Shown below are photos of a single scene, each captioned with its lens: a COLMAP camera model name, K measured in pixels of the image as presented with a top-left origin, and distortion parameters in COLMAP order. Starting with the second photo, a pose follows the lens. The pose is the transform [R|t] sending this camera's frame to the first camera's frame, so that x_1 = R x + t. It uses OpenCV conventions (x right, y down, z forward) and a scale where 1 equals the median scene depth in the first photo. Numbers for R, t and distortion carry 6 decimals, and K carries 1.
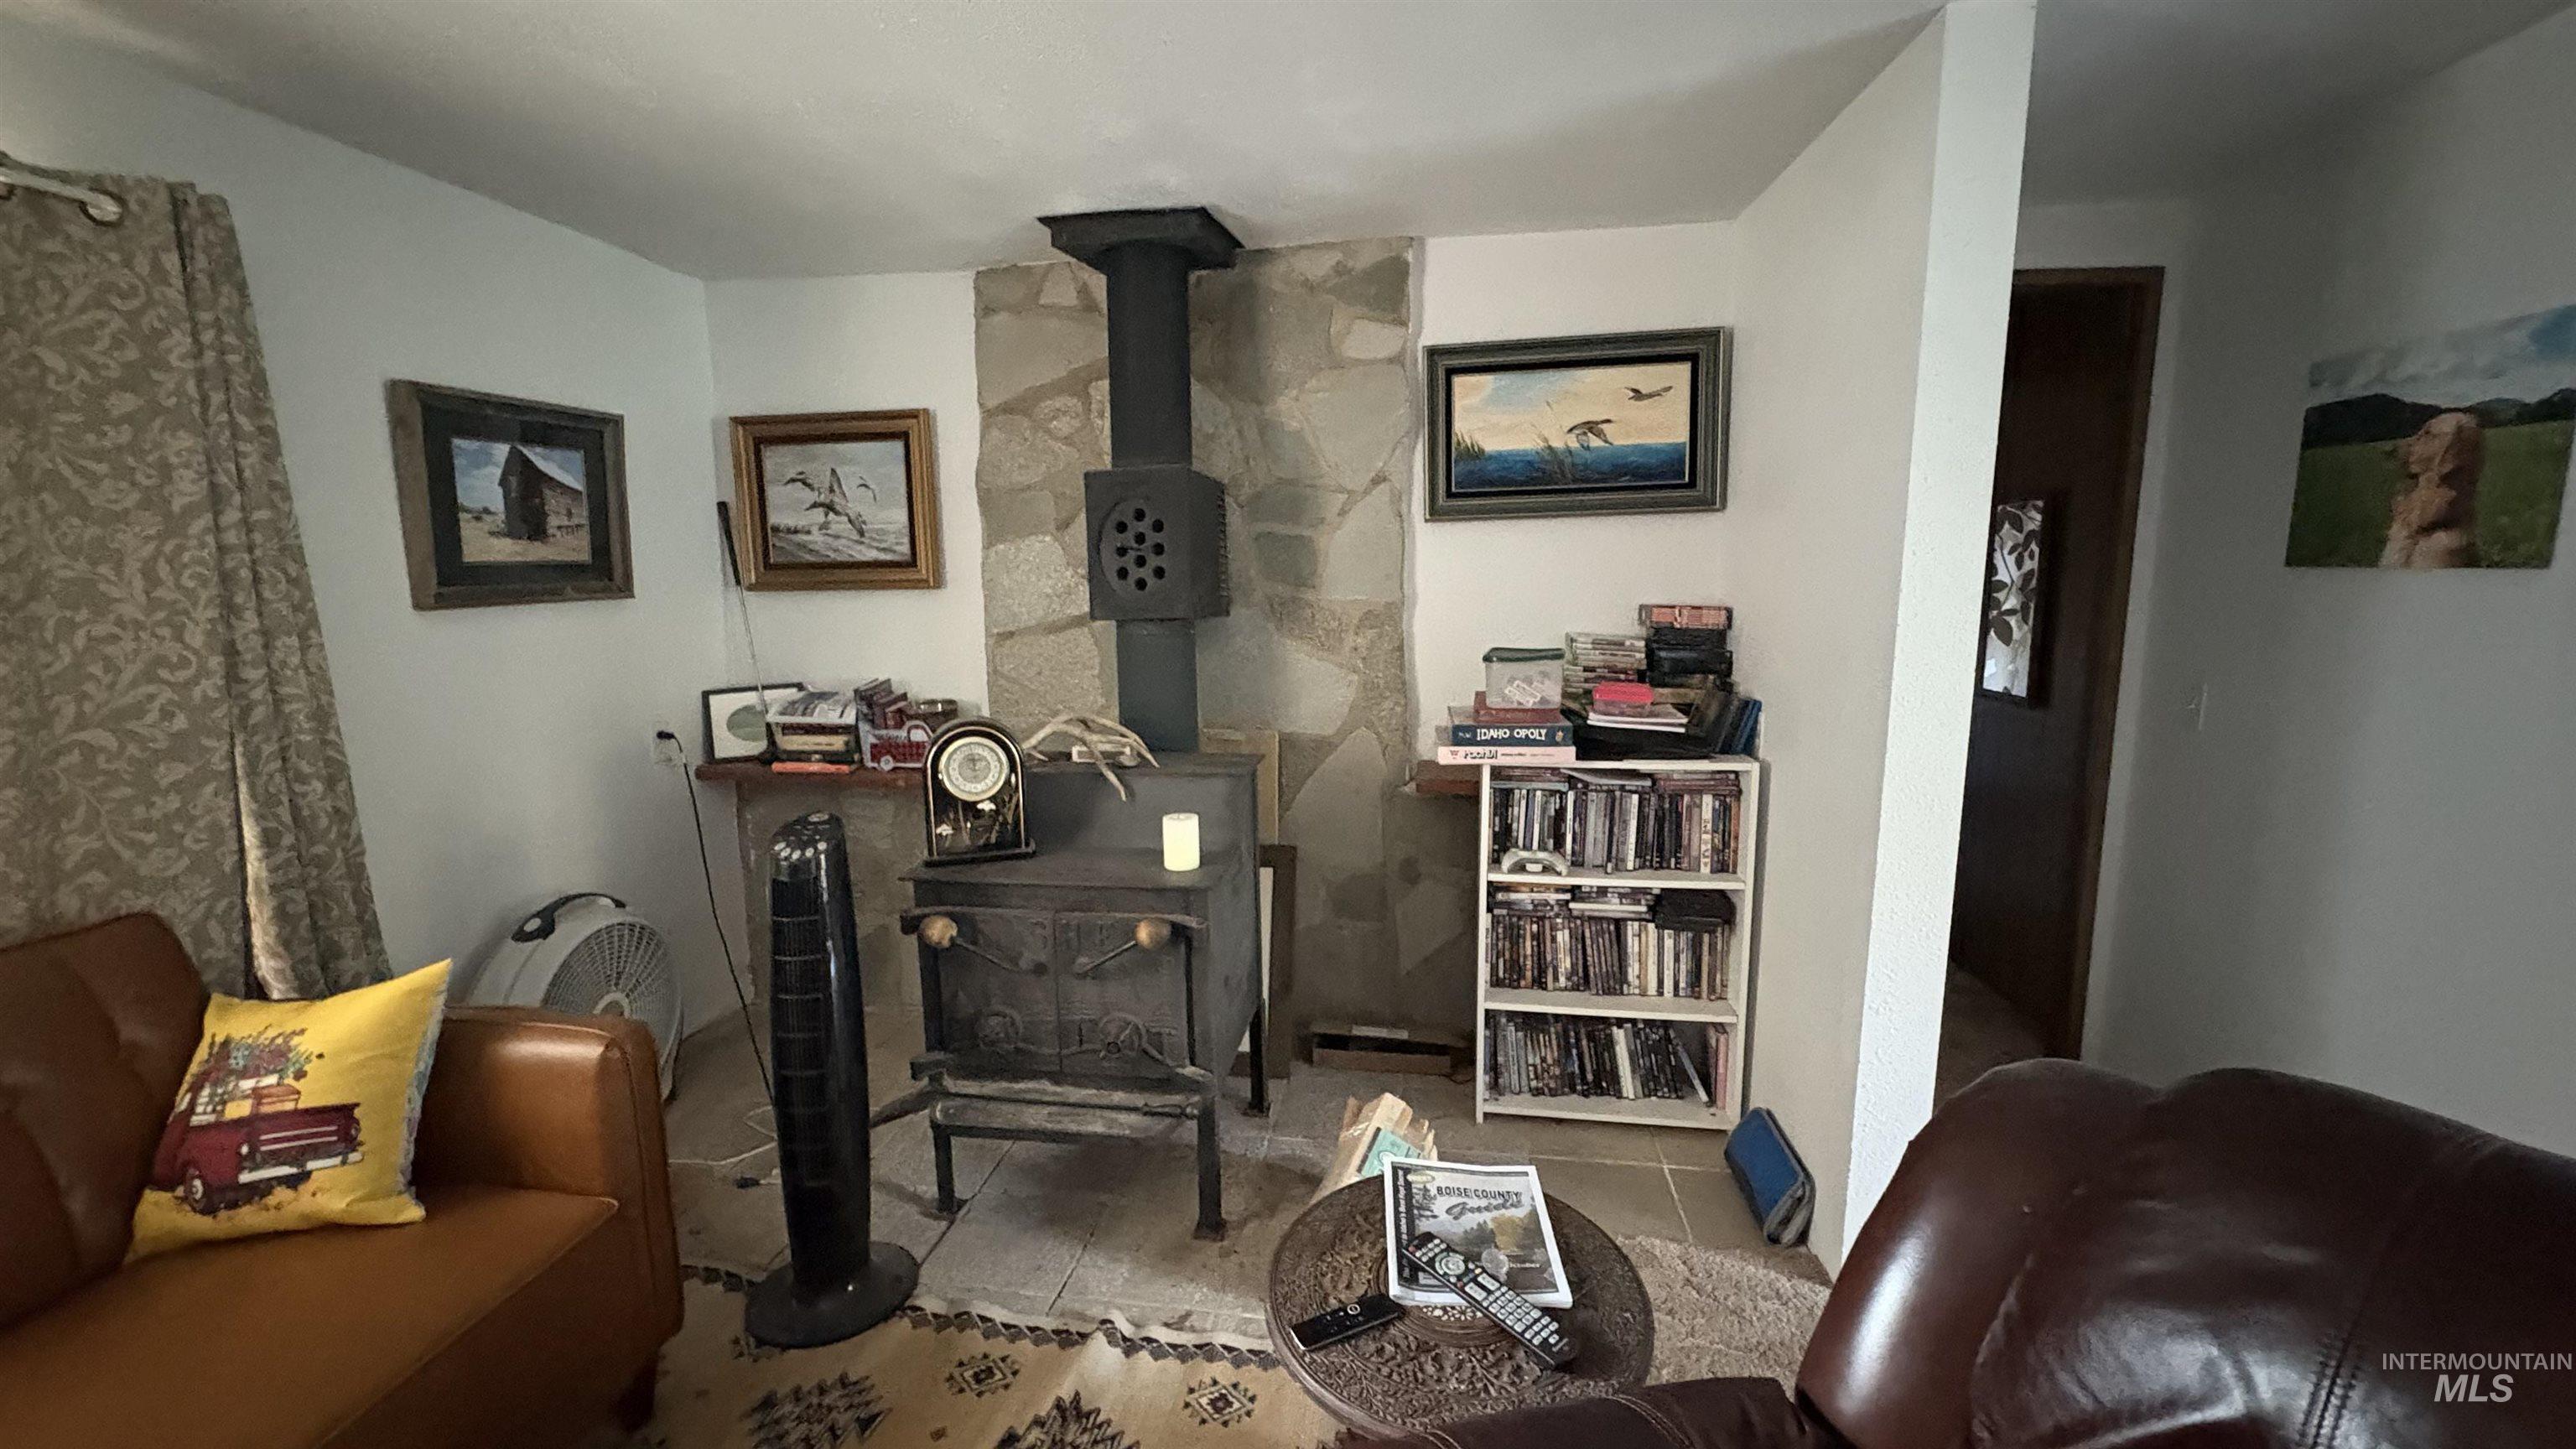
lens RADIAL K [[1027.4, 0, 1288.0], [0, 1027.4, 724.5], [0, 0, 1]] dist [0.000320, 0.000226]
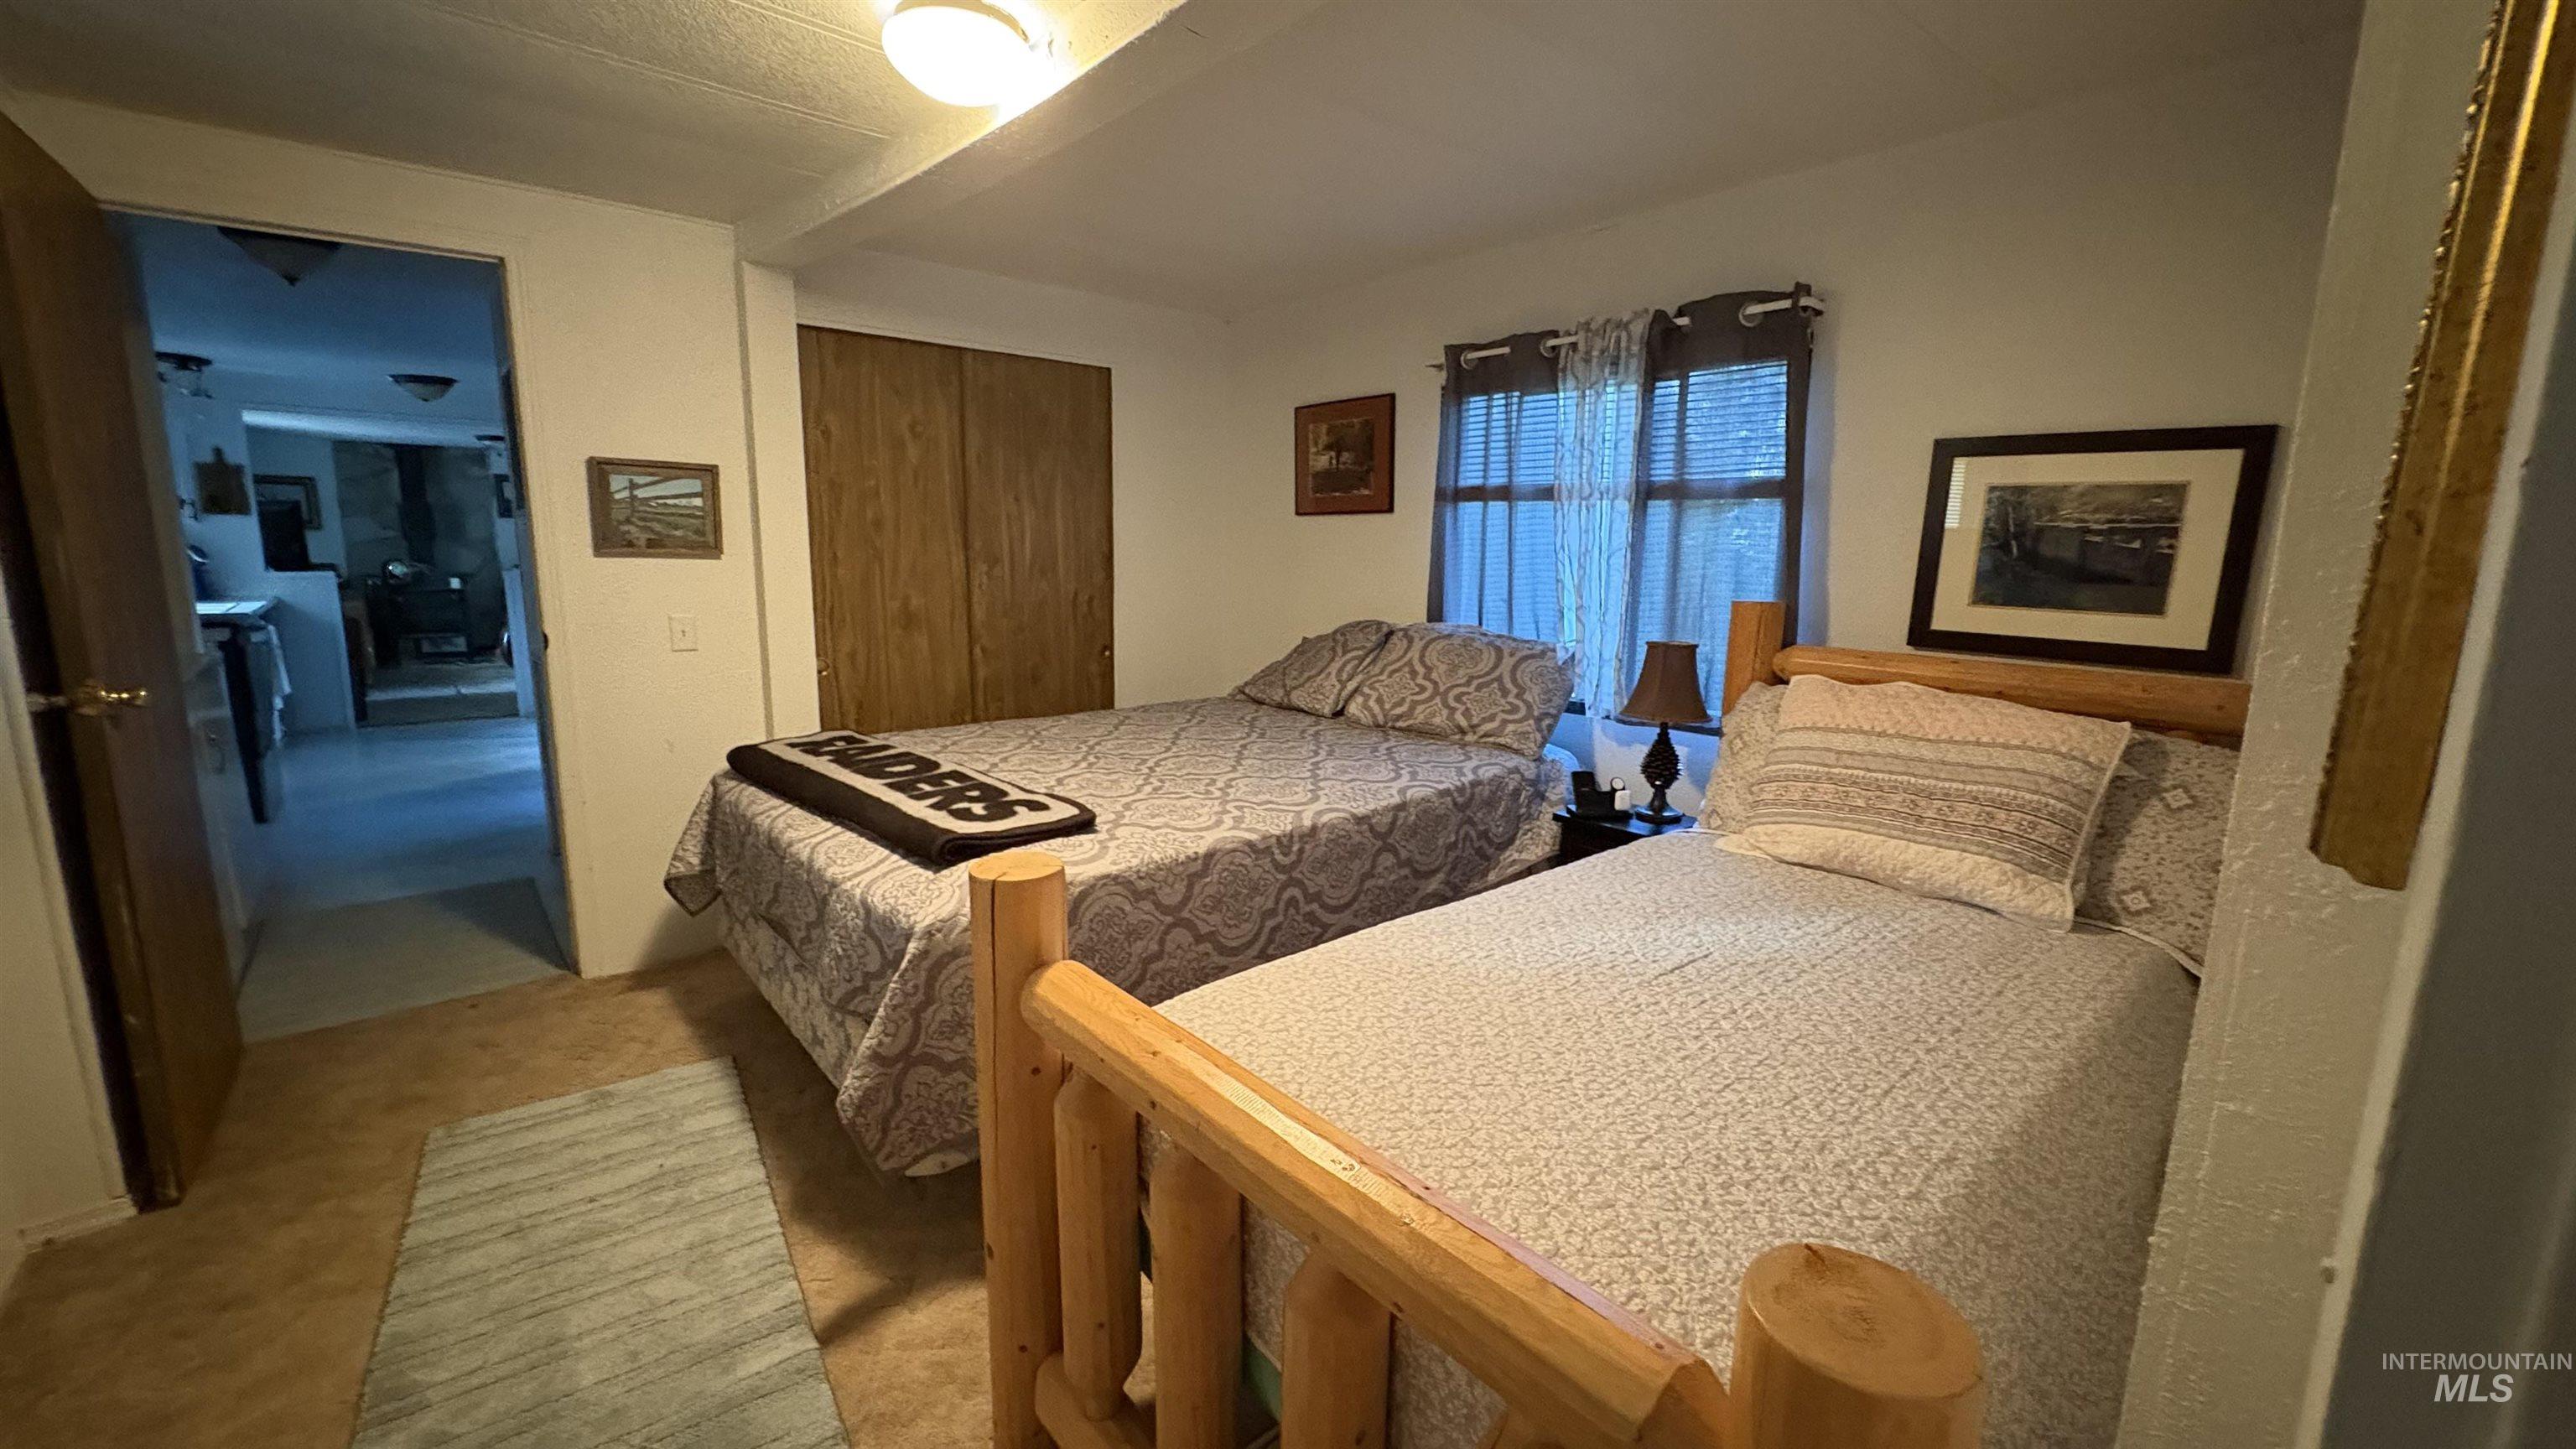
lens RADIAL K [[1027.4, 0, 1288.0], [0, 1027.4, 724.5], [0, 0, 1]] dist [0.000320, 0.000226]
pose [[0.656430, -0.107490, 0.746690, -0.979949], [0.079547, 0.994141, 0.073180, 0.589030], [-0.750182, 0.011359, 0.661134, -4.182644]]
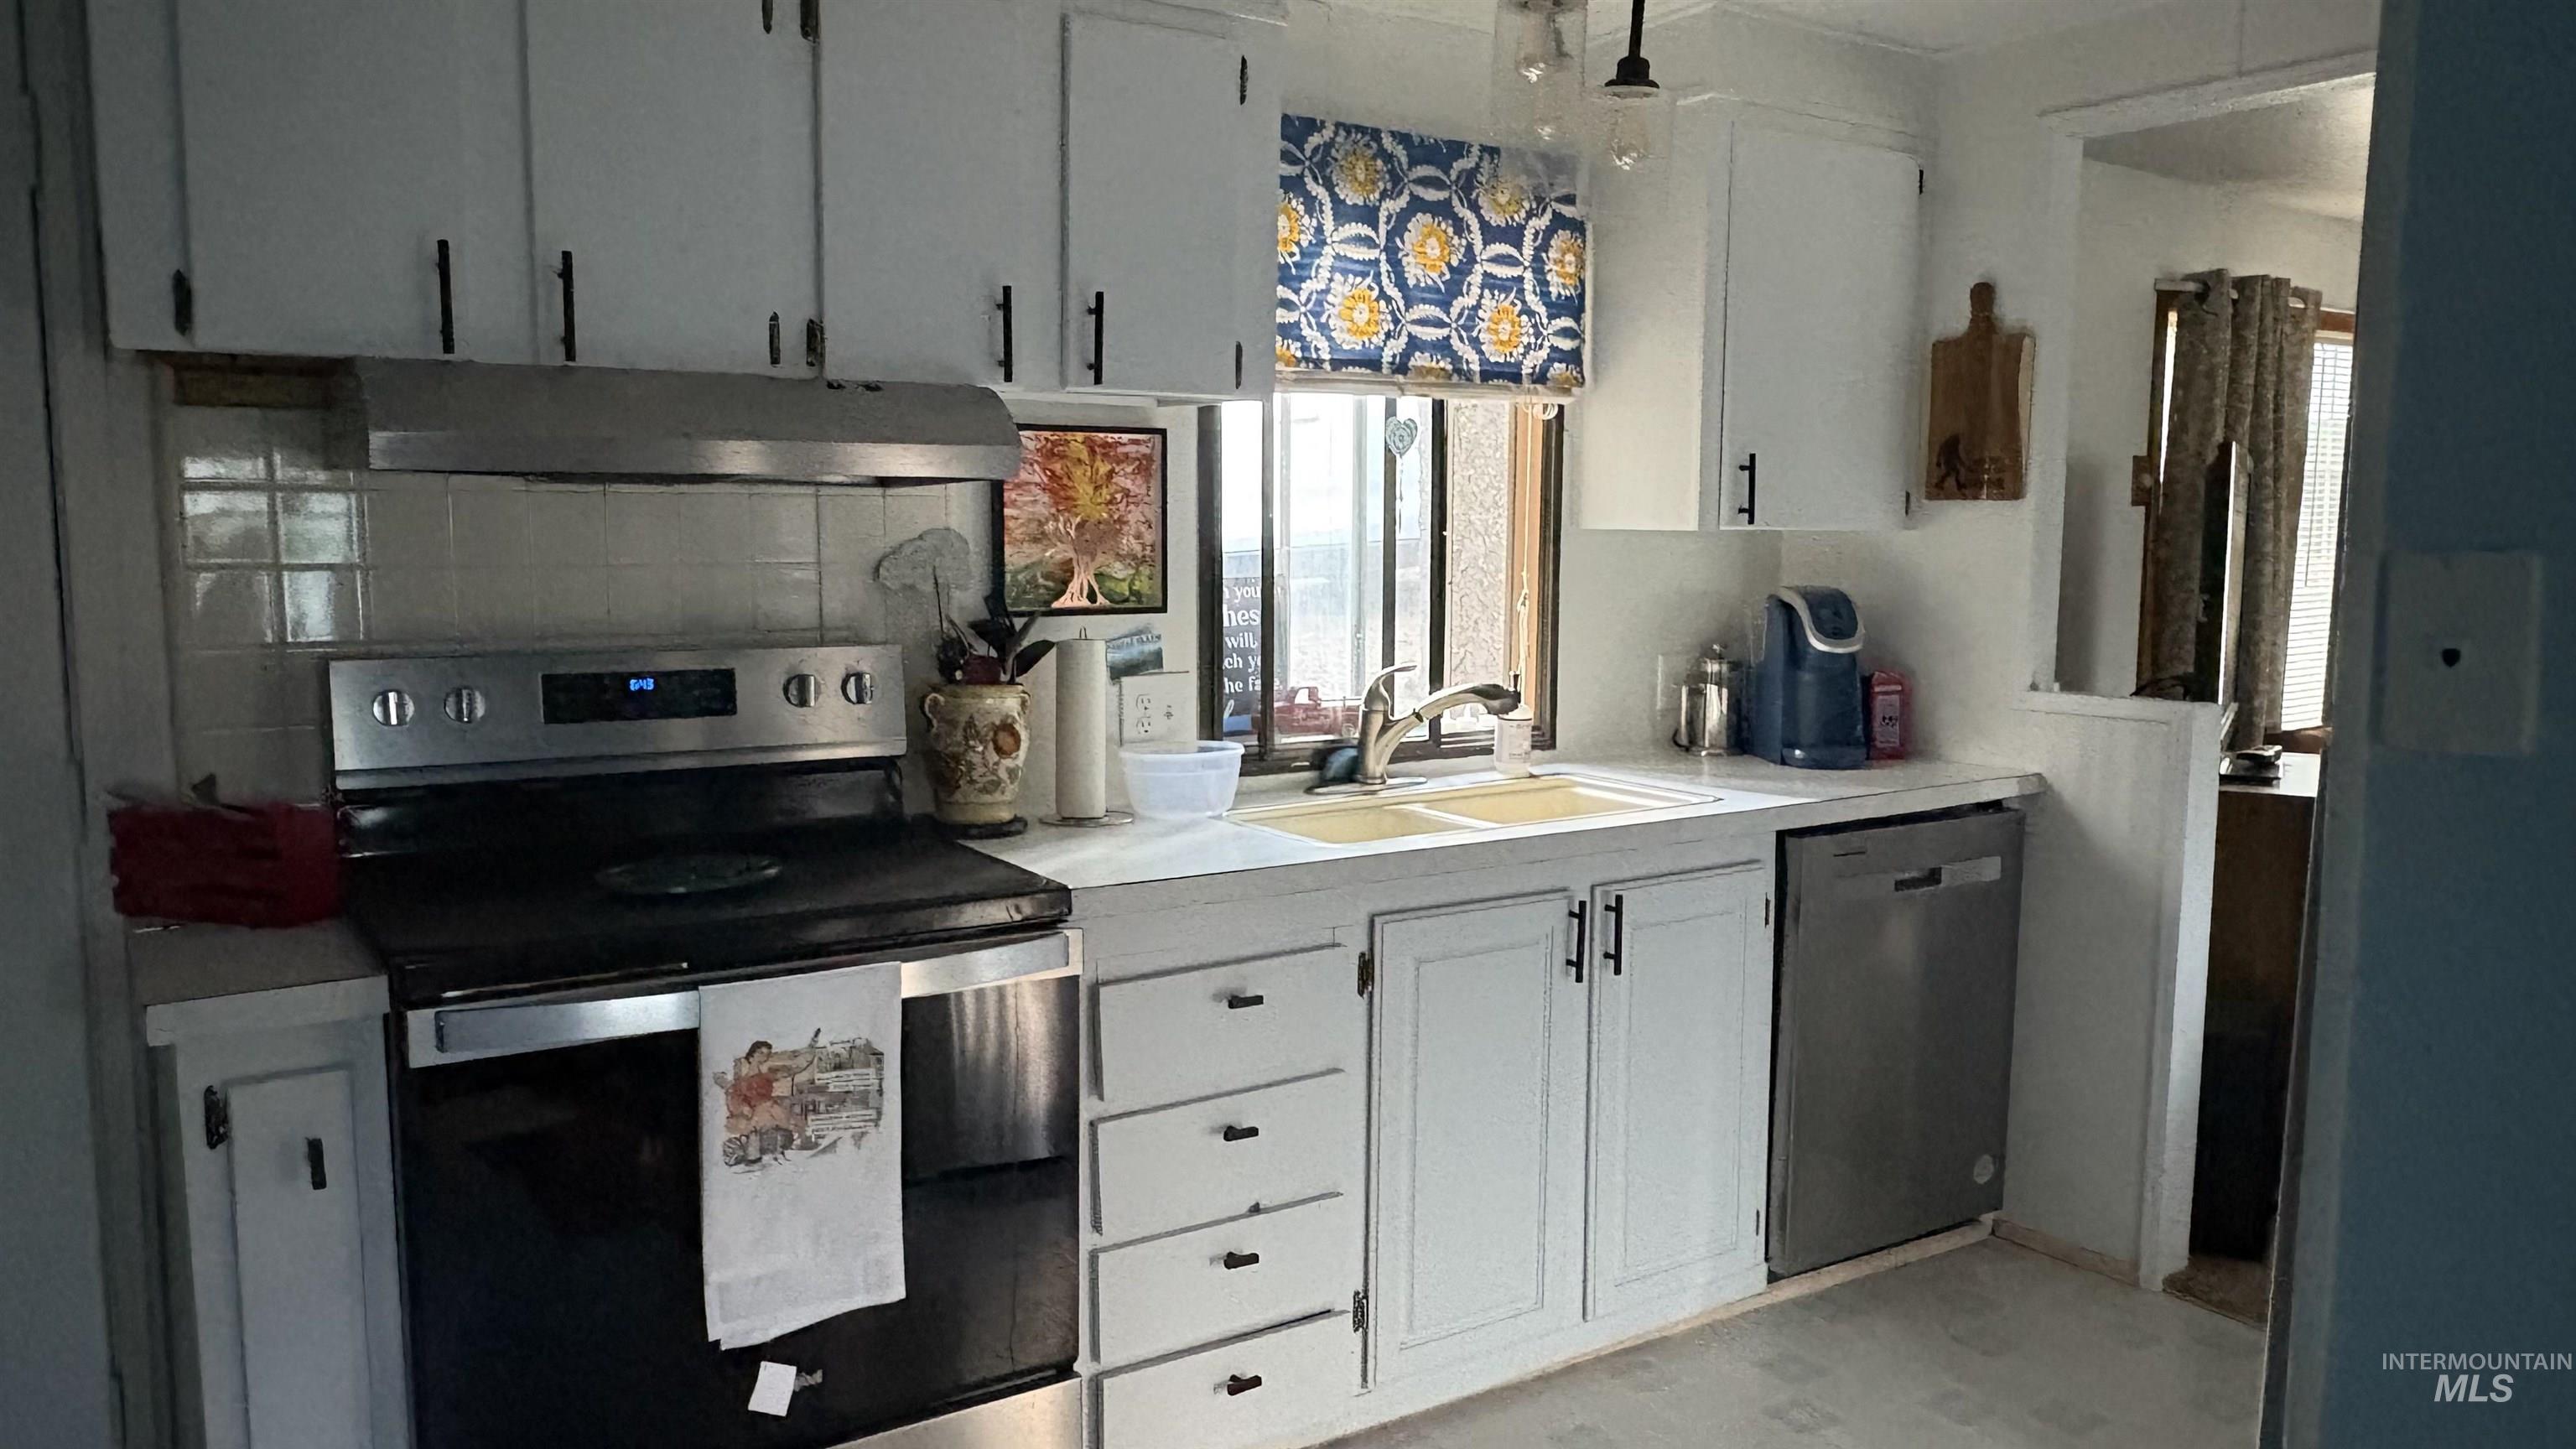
lens RADIAL K [[1883.7, 0, 1288.0], [0, 1883.7, 724.5], [0, 0, 1]] dist [-0.001219, -0.000272]
pose [[0.662813, 0.102380, -0.741753, -0.086408], [-0.117810, 0.992529, 0.031722, 0.254643], [0.739459, 0.066360, 0.669923, -2.000637]]
